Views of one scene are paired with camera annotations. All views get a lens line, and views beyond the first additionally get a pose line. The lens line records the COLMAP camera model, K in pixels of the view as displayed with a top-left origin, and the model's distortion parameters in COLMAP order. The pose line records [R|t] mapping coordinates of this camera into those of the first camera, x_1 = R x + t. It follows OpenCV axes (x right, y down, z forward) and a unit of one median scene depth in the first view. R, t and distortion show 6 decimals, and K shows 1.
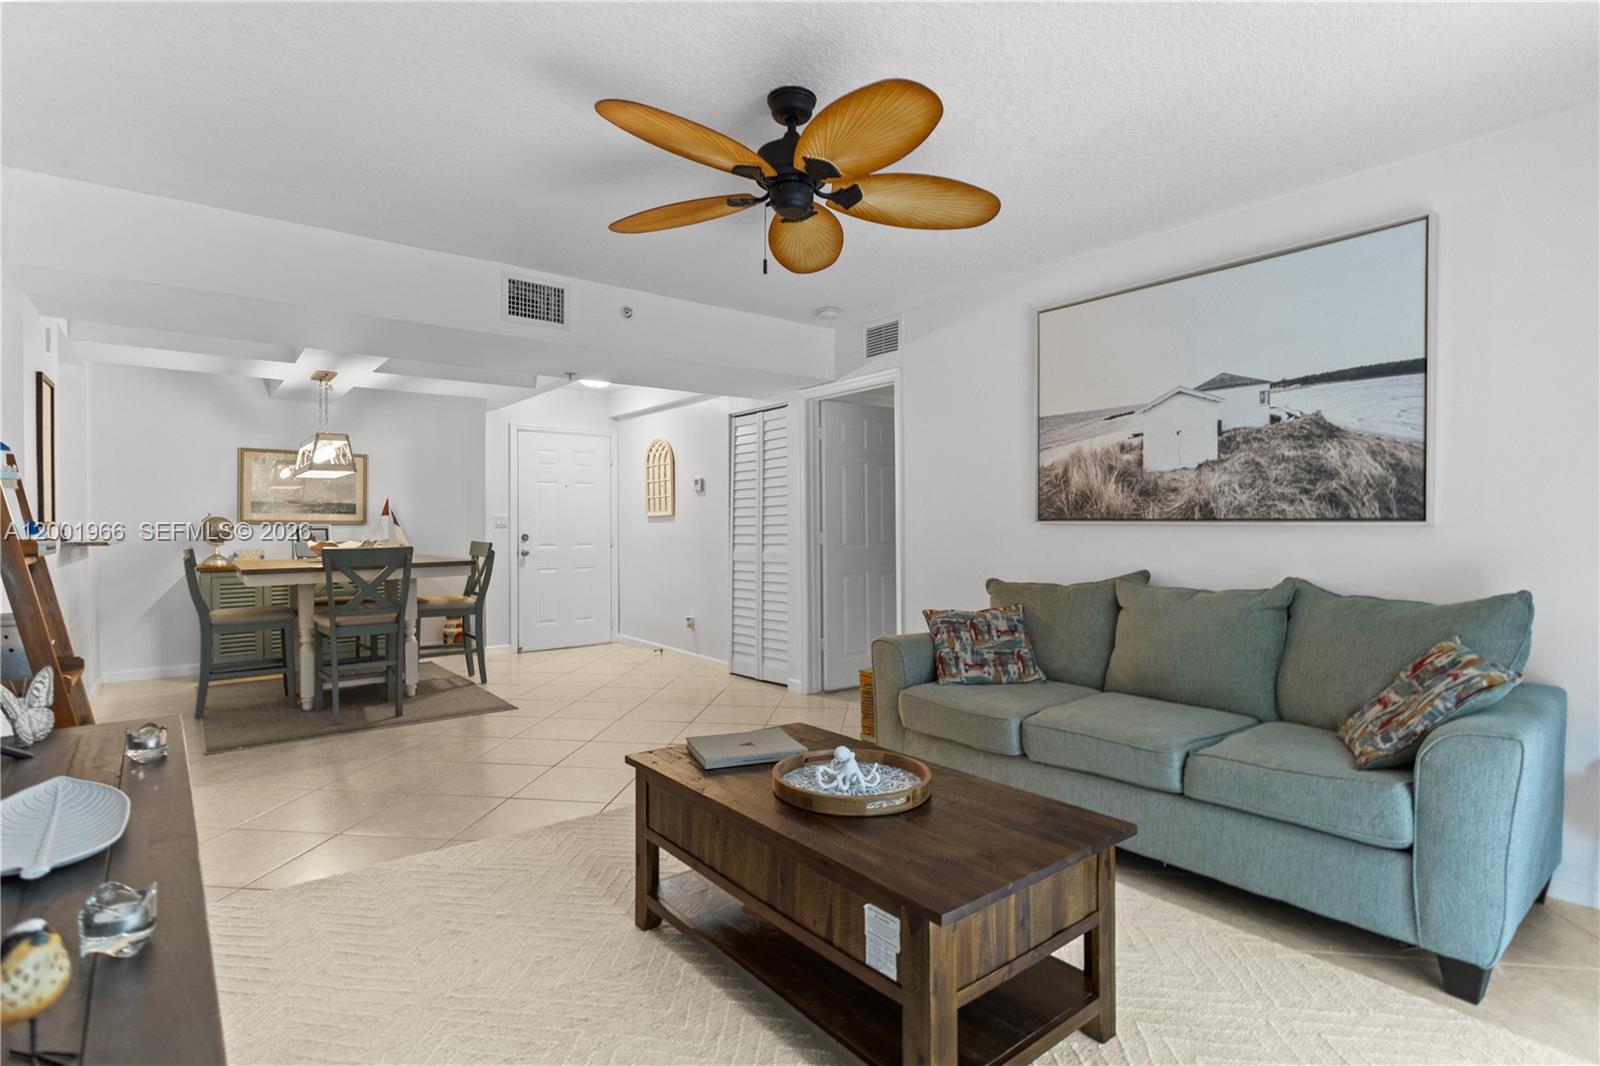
lens RADIAL K [[773.6, 0, 793.2], [0, 773.6, 528.8], [0, 0, 1]] dist [-0.001802, 0.000372]
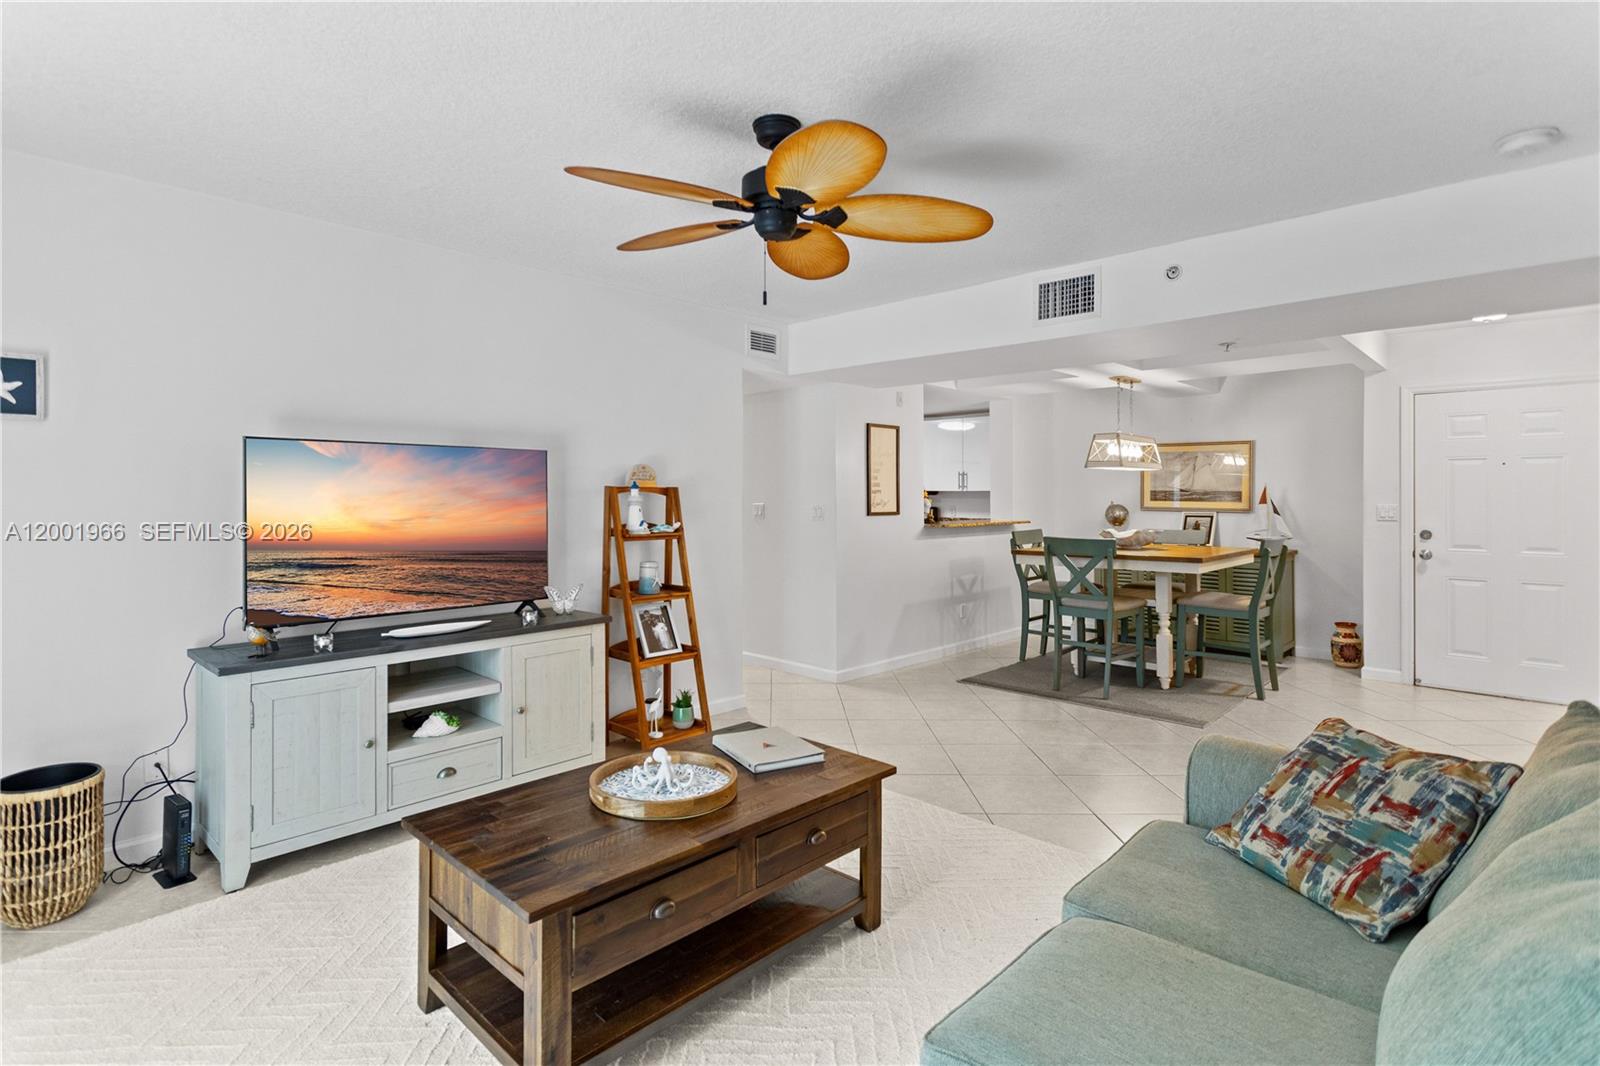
lens RADIAL K [[797.8, 0, 804.6], [0, 797.8, 495.4], [0, 0, 1]] dist [0.002174, 0.000236]
pose [[0.143776, 0.003206, -0.989605, 0.605462], [-0.009542, 0.999953, 0.001853, -0.041030], [0.989564, 0.009177, 0.143799, 0.516716]]
